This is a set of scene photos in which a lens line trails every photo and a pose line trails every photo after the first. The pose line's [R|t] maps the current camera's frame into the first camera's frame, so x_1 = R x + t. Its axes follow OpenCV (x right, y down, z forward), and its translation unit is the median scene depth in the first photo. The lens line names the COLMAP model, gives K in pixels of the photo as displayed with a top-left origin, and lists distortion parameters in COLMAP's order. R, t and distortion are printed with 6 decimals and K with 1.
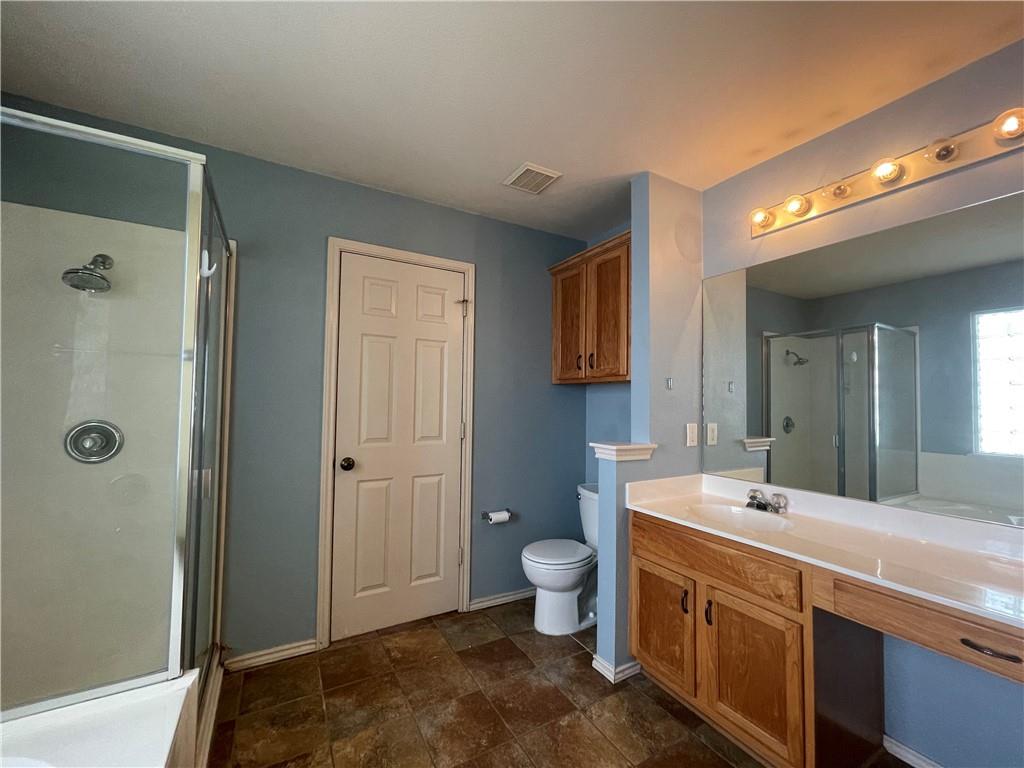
lens RADIAL K [[418.4, 0, 512.4], [0, 418.4, 384.0], [0, 0, 1]] dist [0.000188, 0.000392]
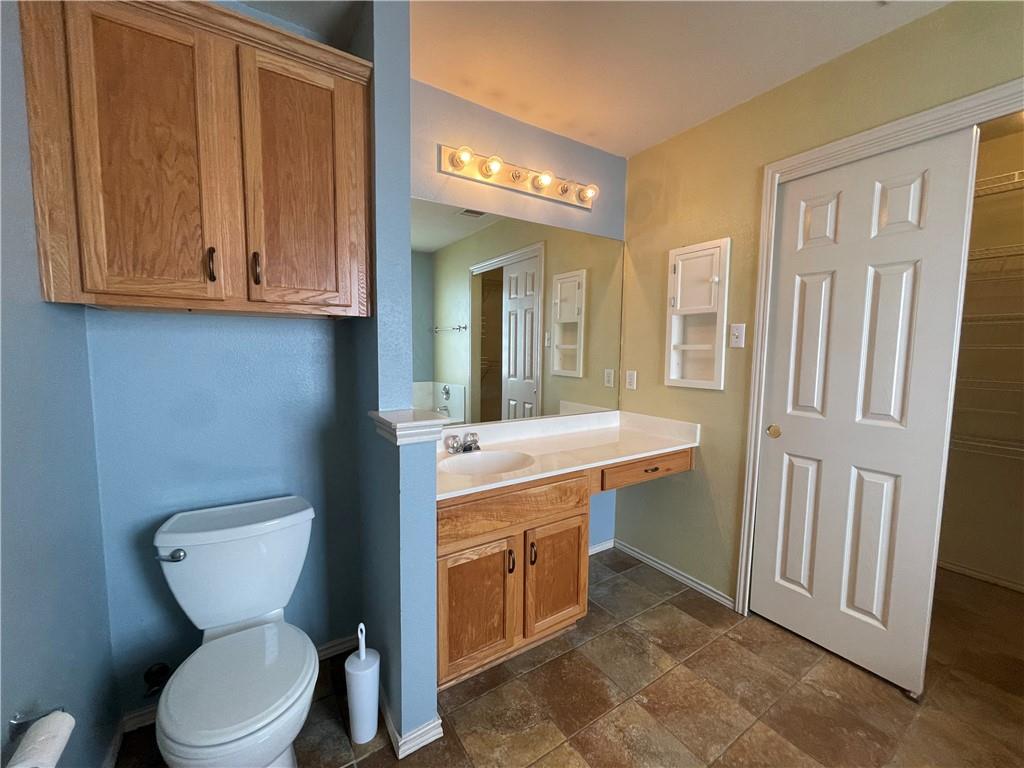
lens RADIAL K [[414.6, 0, 512.8], [0, 414.6, 382.4], [0, 0, 1]] dist [-0.003680, 0.000239]
pose [[-0.062284, -0.099965, 0.993040, -0.448514], [-0.053481, 0.993876, 0.096695, 0.021384], [-0.996625, -0.047087, -0.067249, 1.000913]]
